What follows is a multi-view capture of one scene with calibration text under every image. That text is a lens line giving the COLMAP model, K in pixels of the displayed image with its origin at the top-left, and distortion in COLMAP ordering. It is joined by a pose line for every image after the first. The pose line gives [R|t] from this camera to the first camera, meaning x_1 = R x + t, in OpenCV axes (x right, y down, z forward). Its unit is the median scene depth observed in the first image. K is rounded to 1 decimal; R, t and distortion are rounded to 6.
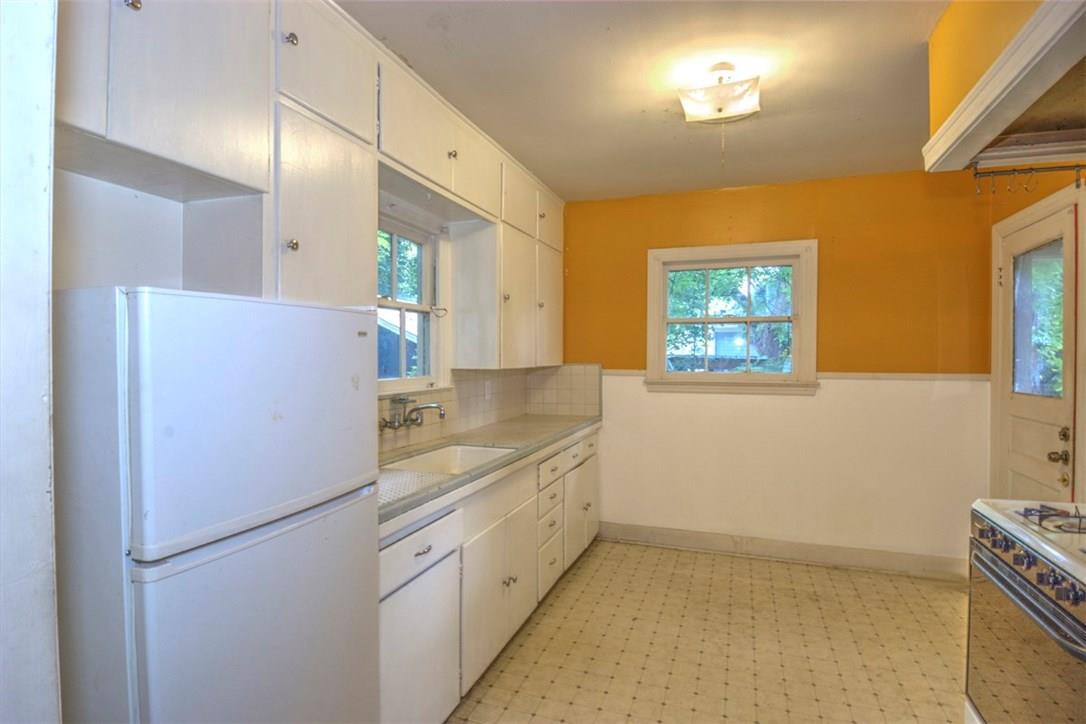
lens RADIAL K [[569.4, 0, 543.0], [0, 569.4, 362.0], [0, 0, 1]] dist [0.038303, -0.043724]
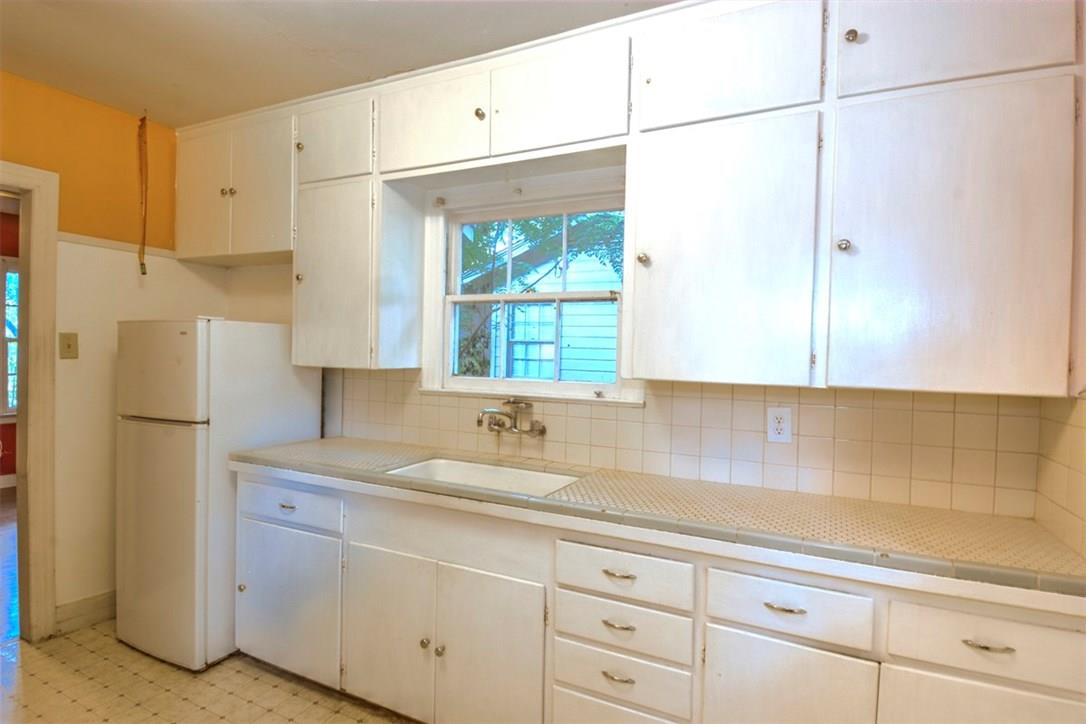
lens RADIAL K [[569.4, 0, 543.0], [0, 569.4, 362.0], [0, 0, 1]] dist [0.038303, -0.043724]
pose [[-0.140172, 0.007454, -0.990099, 0.711736], [-0.036015, 0.999272, 0.012622, -0.012541], [0.989472, 0.037428, -0.139802, 1.298618]]
